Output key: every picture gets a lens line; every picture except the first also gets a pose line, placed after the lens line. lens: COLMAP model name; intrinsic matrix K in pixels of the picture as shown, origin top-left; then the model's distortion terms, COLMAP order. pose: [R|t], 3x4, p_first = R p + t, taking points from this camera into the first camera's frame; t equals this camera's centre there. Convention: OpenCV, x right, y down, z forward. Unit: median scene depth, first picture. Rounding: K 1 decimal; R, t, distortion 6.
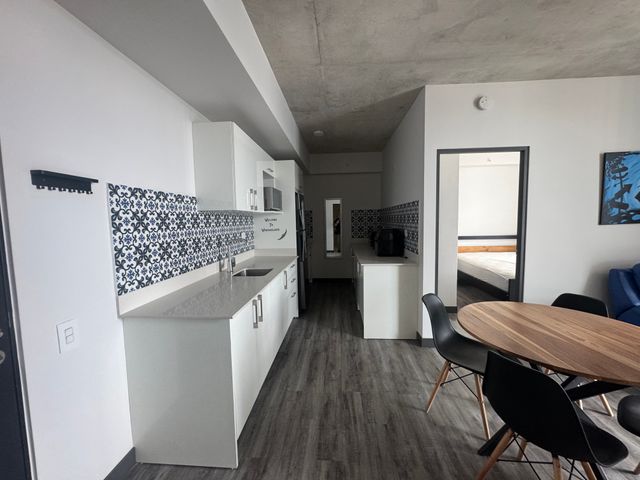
lens RADIAL K [[256.1, 0, 319.2], [0, 256.1, 239.6], [0, 0, 1]] dist [-0.006048, 0.000731]
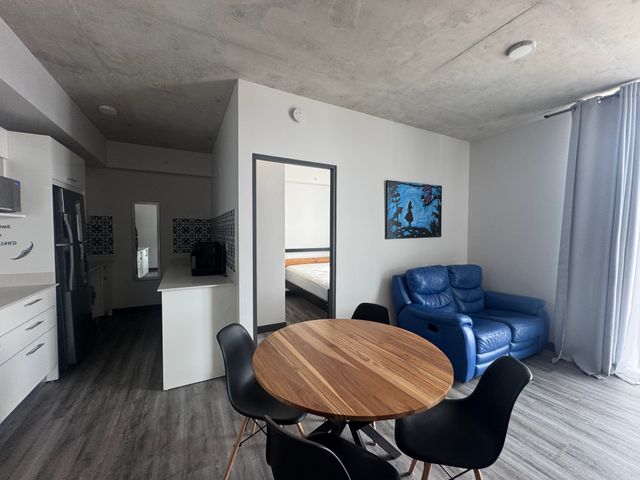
lens RADIAL K [[256.1, 0, 320.1], [0, 256.1, 239.5], [0, 0, 1]] dist [-0.006048, 0.000731]
pose [[0.847493, 0.005801, 0.530775, 0.191410], [0.019649, 0.998912, -0.042291, -0.010169], [-0.530443, 0.046270, 0.846457, 0.134644]]
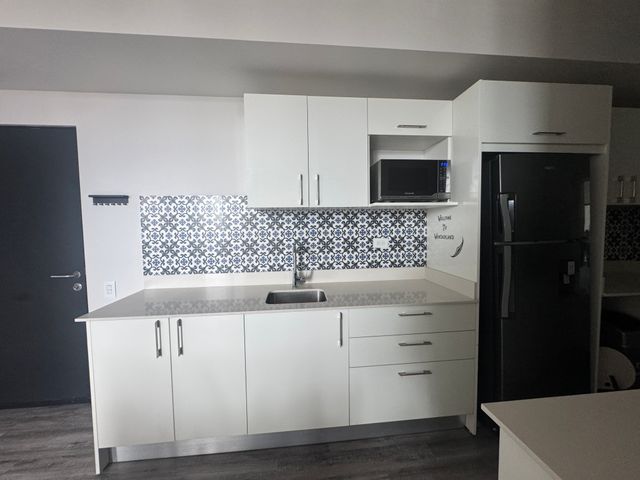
lens RADIAL K [[256.1, 0, 320.5], [0, 256.1, 240.5], [0, 0, 1]] dist [-0.006048, 0.000731]
pose [[0.174505, 0.072735, -0.981966, 0.404444], [-0.064322, 0.995980, 0.062342, -0.065547], [0.982553, 0.052283, 0.178482, 0.906181]]
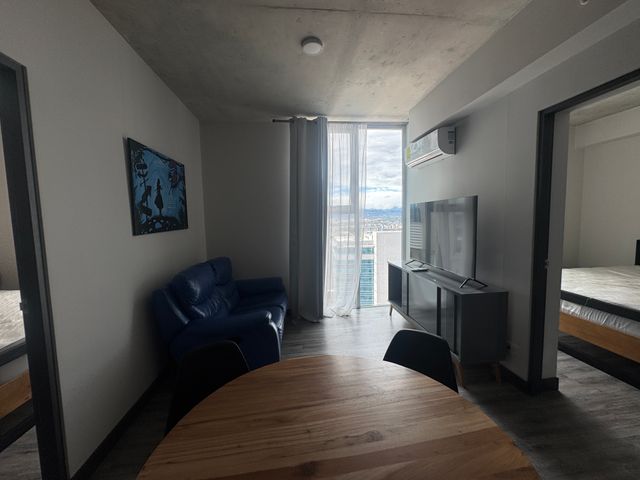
lens RADIAL K [[256.1, 0, 318.8], [0, 256.1, 238.9], [0, 0, 1]] dist [-0.006048, 0.000731]
pose [[-0.189685, -0.050812, 0.980529, 0.269240], [0.100718, 0.992385, 0.070911, -0.046339], [-0.976665, 0.112207, -0.183123, 0.604629]]
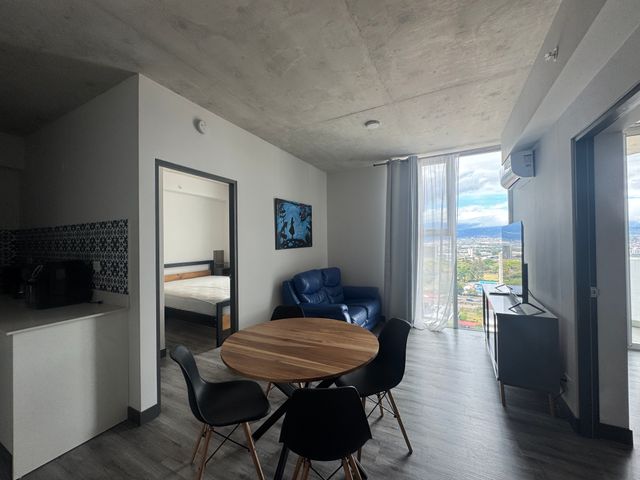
lens RADIAL K [[256.1, 0, 319.2], [0, 256.1, 239.4], [0, 0, 1]] dist [-0.006048, 0.000731]
pose [[0.396192, 0.024121, 0.917851, -0.064974], [0.075177, 0.995446, -0.058611, -0.014902], [-0.915085, 0.092222, 0.392574, 0.241118]]
